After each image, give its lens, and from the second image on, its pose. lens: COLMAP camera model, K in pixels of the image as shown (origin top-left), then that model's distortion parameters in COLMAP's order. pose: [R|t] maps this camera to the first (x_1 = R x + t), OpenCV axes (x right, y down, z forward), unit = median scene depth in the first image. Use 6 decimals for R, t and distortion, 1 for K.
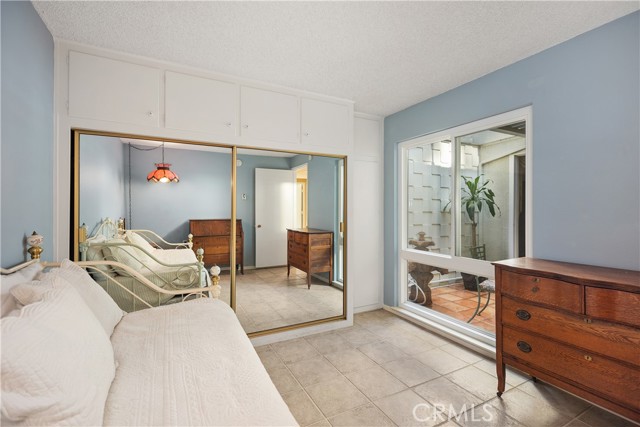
lens RADIAL K [[289.1, 0, 315.6], [0, 289.1, 208.3], [0, 0, 1]] dist [0.004557, 0.000493]
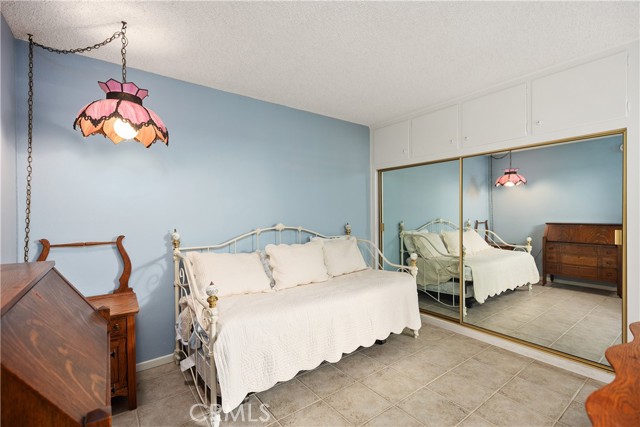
lens RADIAL K [[289.1, 0, 318.0], [0, 289.1, 215.8], [0, 0, 1]] dist [0.004557, 0.000493]
pose [[0.163828, 0.004621, -0.986478, 0.688005], [0.011298, 0.999915, 0.006560, 0.003800], [0.986424, -0.012220, 0.163762, 0.225314]]
